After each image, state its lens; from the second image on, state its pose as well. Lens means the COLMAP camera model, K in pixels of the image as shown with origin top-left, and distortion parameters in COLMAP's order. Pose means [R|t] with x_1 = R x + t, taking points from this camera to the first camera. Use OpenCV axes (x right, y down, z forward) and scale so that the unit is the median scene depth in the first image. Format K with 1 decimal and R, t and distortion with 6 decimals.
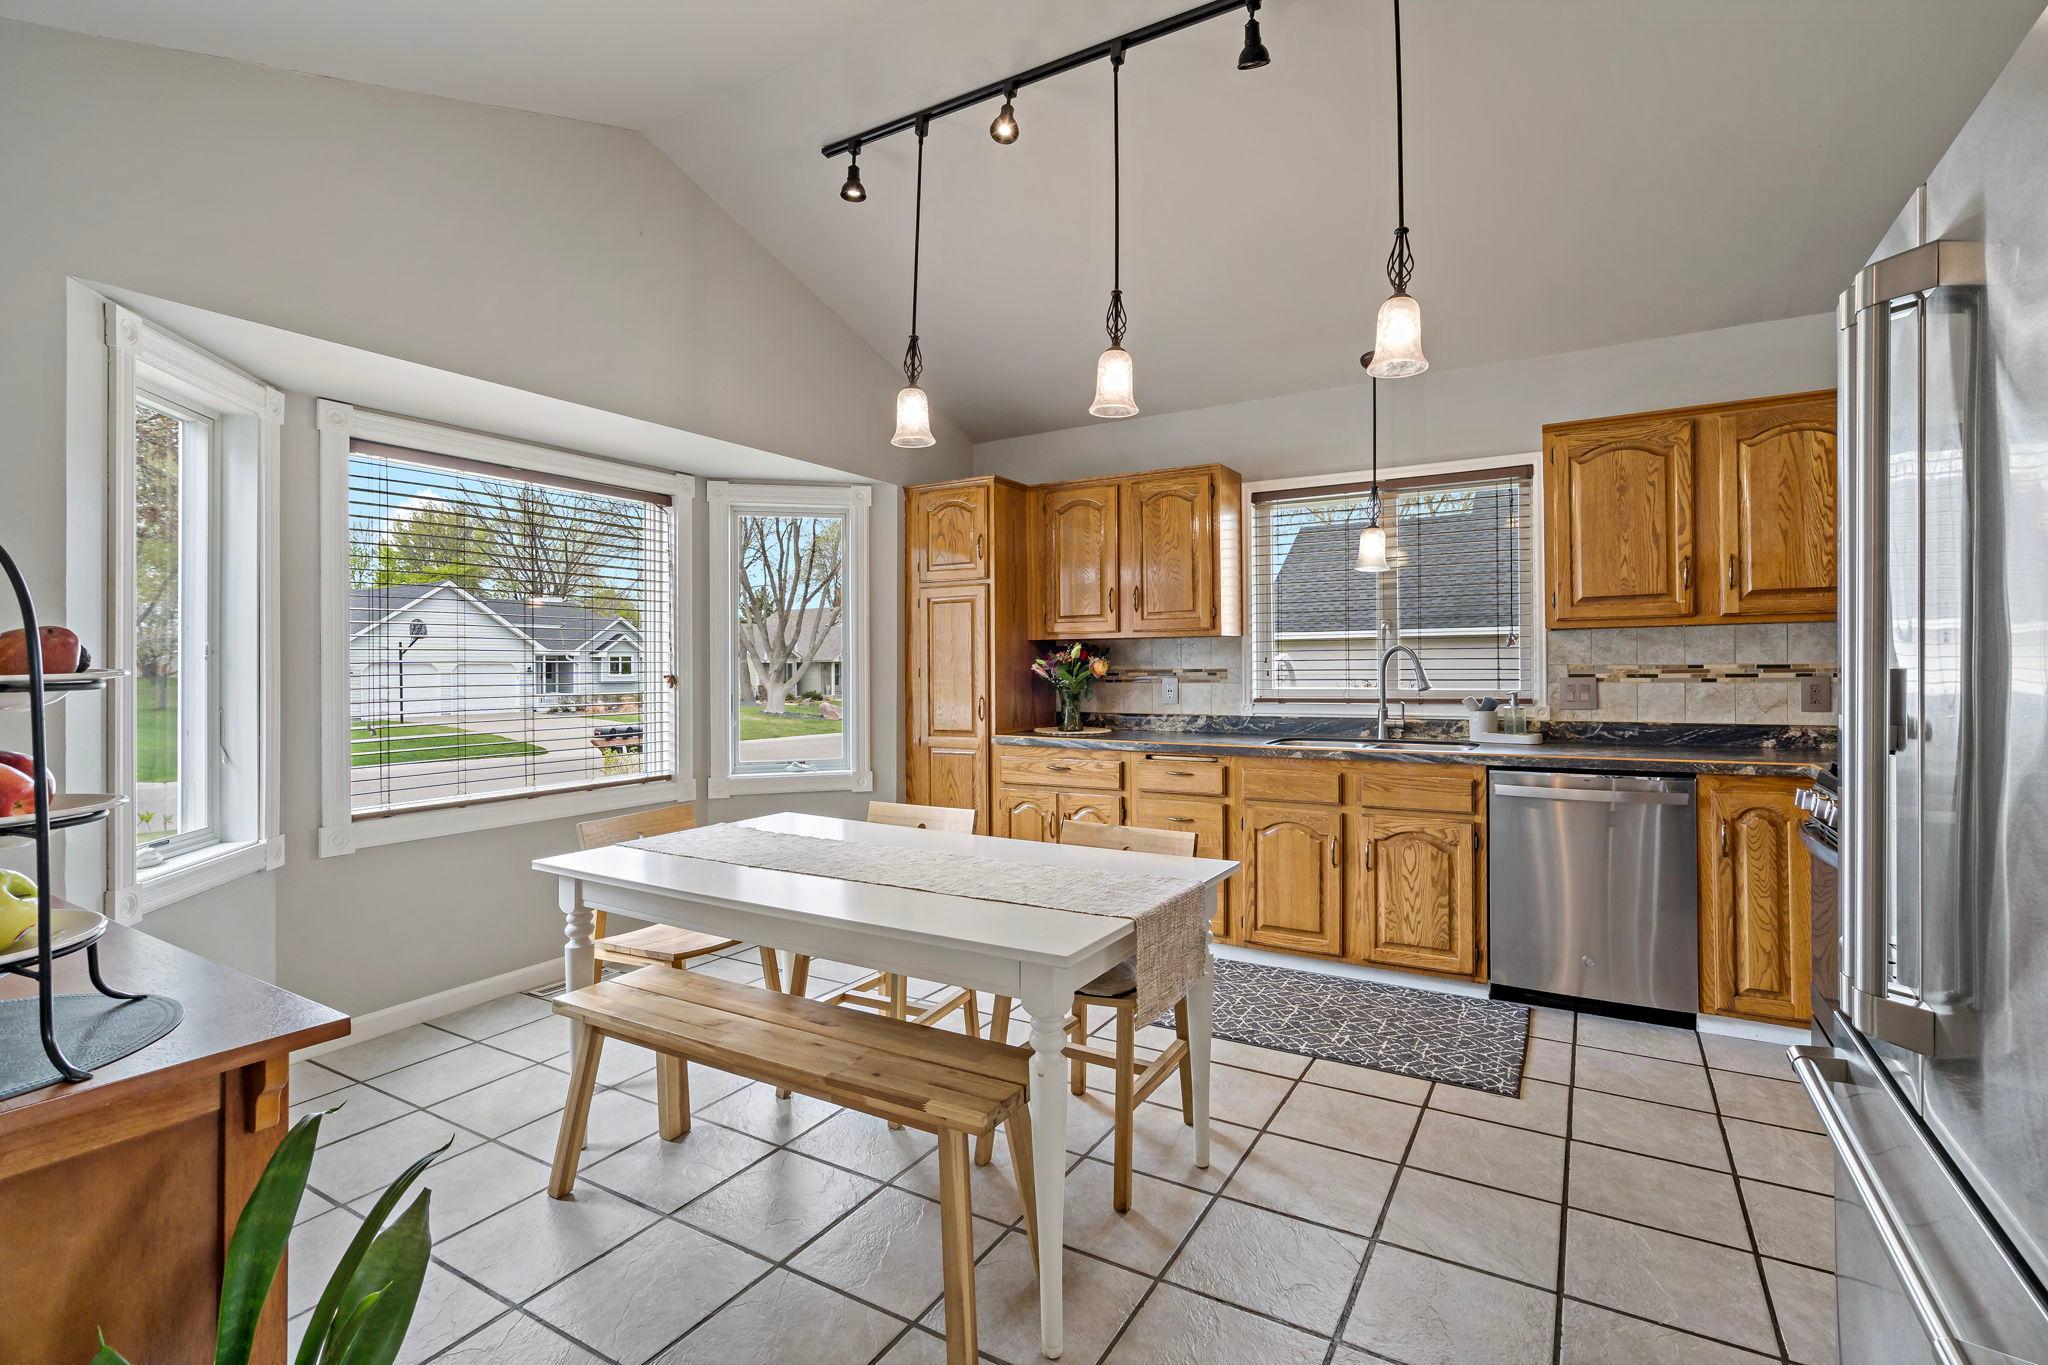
lens RADIAL K [[952.3, 0, 1032.6], [0, 952.3, 665.0], [0, 0, 1]] dist [-0.003144, 0.000699]
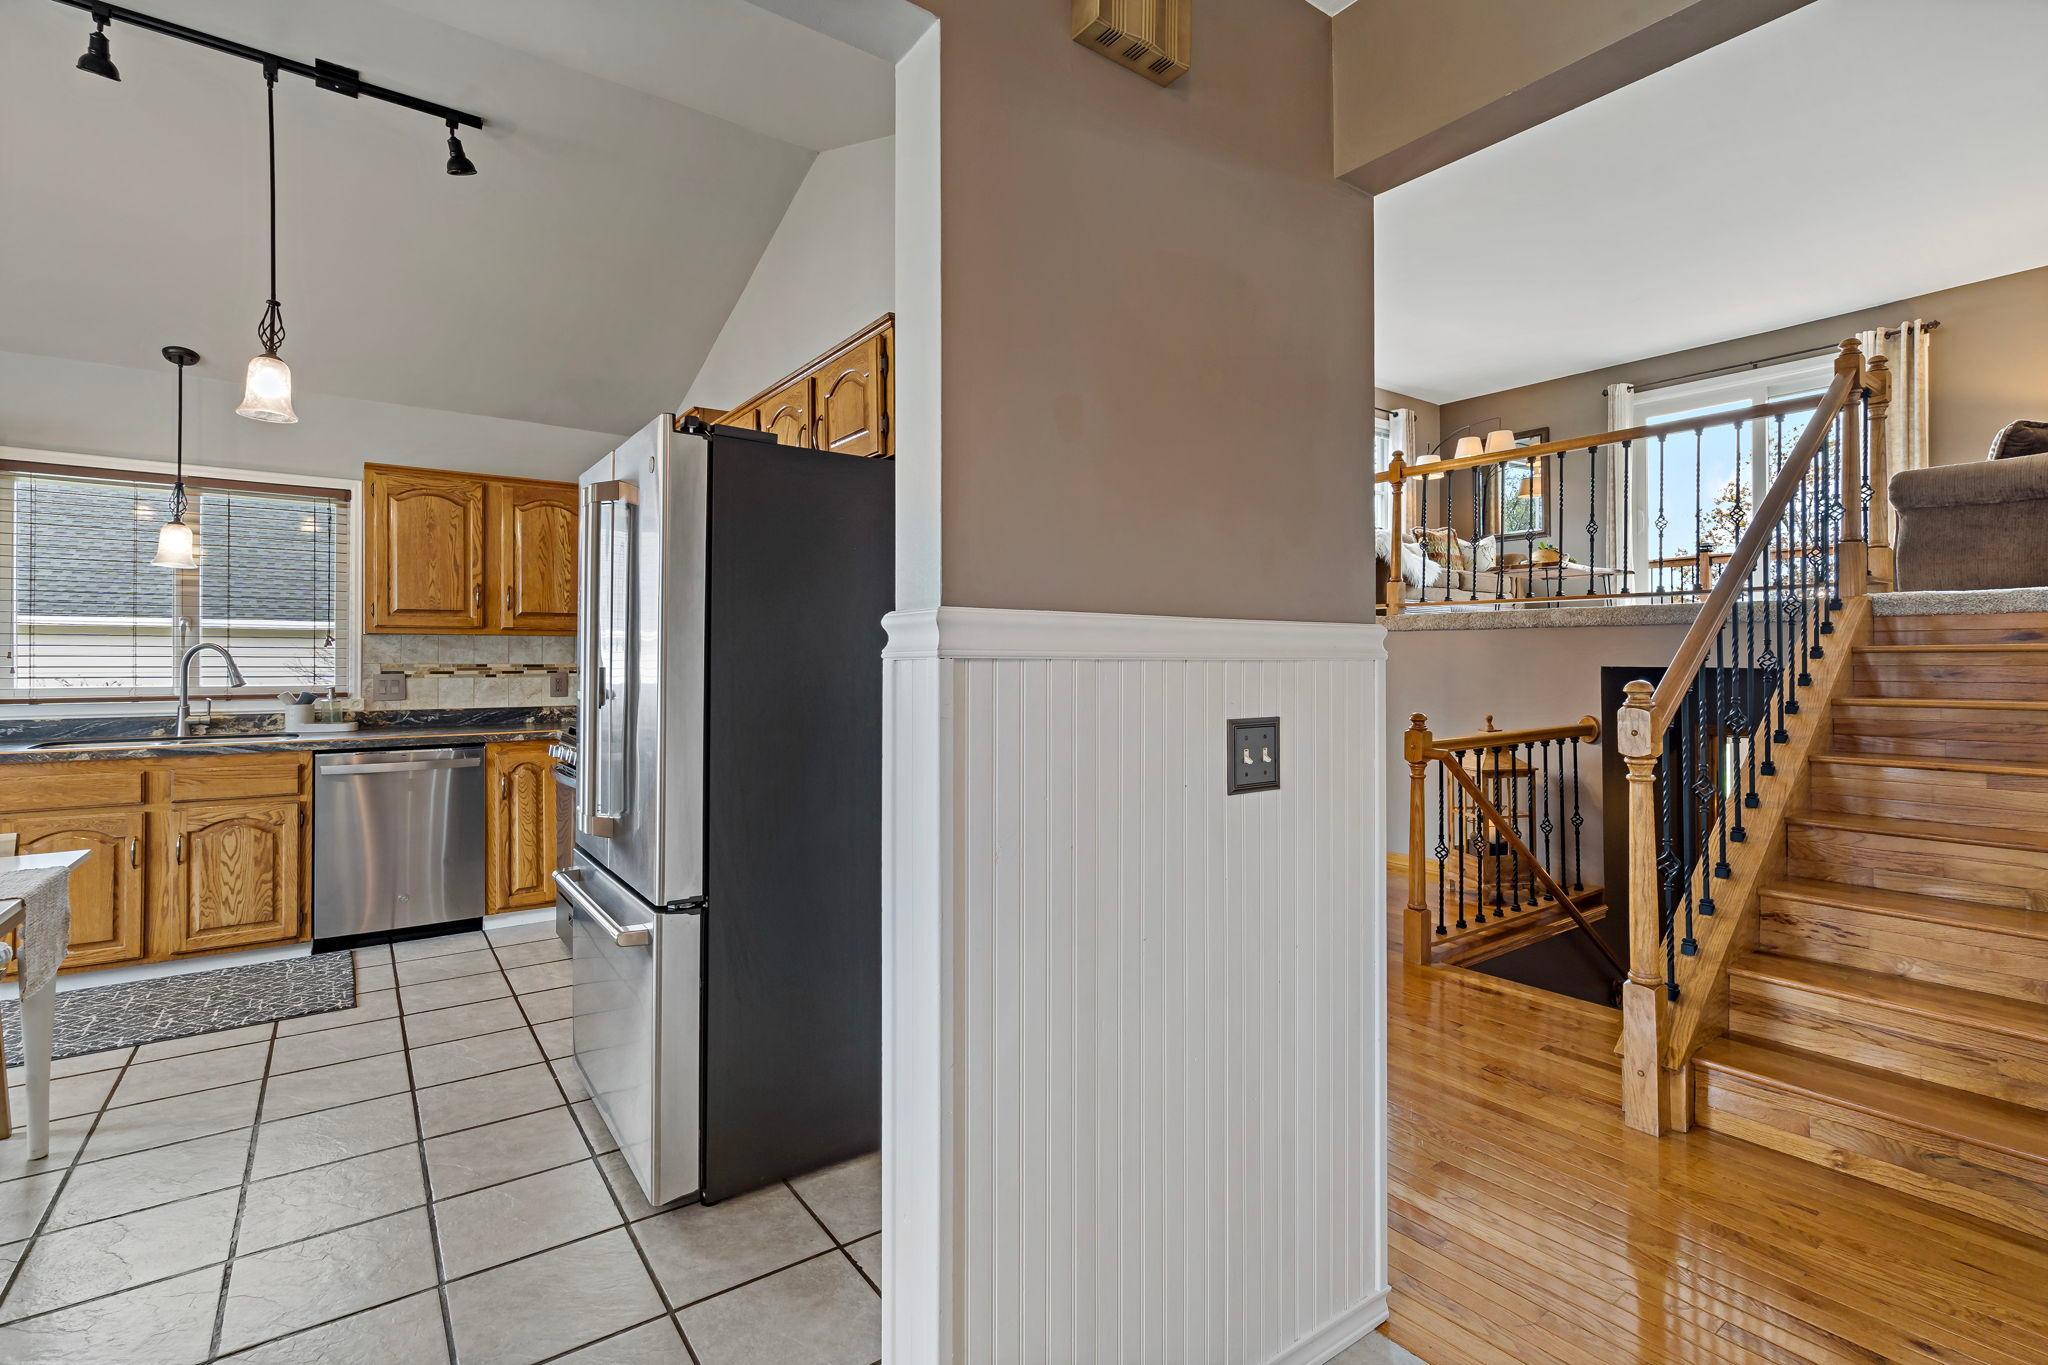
lens RADIAL K [[952.3, 0, 1033.0], [0, 952.3, 662.4], [0, 0, 1]] dist [-0.003144, 0.000699]
pose [[0.399700, 0.008103, 0.916610, -0.226512], [-0.008076, 0.999953, -0.005318, -0.001809], [-0.916610, -0.005277, 0.399747, -0.253345]]
